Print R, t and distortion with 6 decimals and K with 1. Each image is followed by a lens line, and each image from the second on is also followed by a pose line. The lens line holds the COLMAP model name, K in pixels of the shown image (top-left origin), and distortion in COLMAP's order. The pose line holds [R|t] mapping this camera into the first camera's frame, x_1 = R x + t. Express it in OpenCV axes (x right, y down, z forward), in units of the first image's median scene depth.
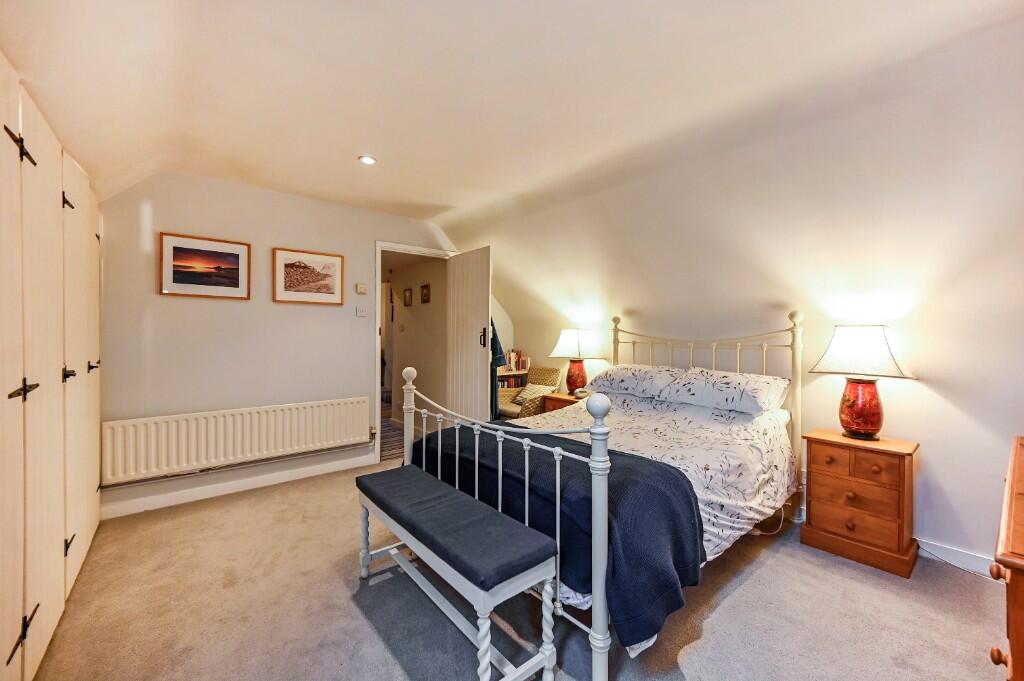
lens RADIAL K [[415.9, 0, 515.8], [0, 415.9, 344.3], [0, 0, 1]] dist [-0.000398, 0.000013]
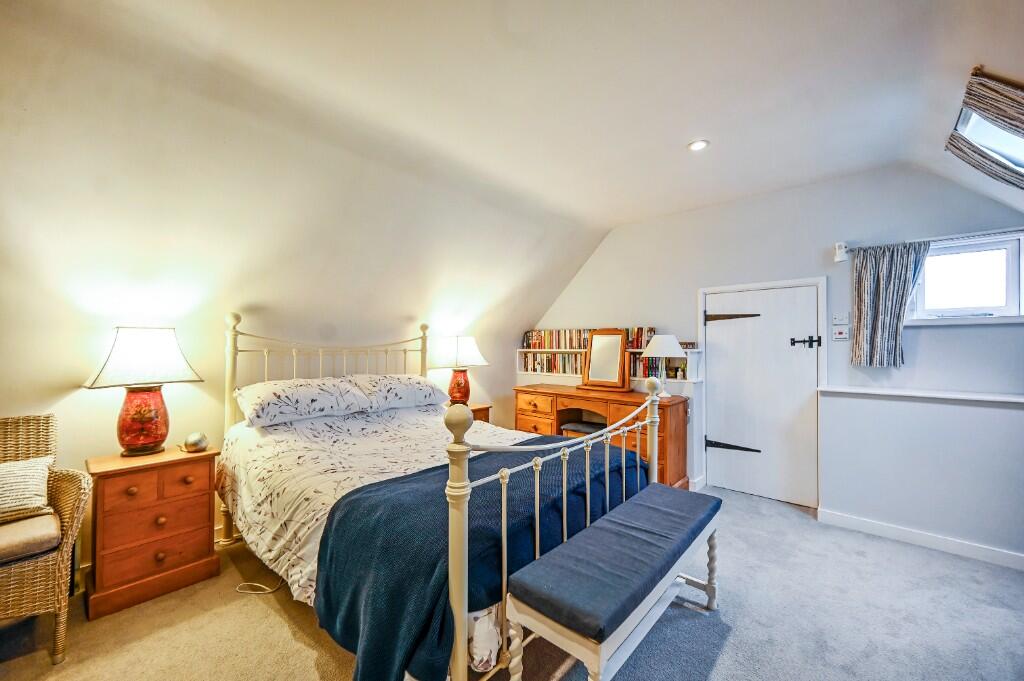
lens RADIAL K [[403.4, 0, 510.6], [0, 403.4, 337.3], [0, 0, 1]] dist [0.161227, 0.000009]
pose [[-0.151764, 0.010299, 0.988363, -0.566997], [0.009161, 0.999917, -0.009013, -0.019421], [-0.988374, 0.007687, -0.151845, 0.768201]]
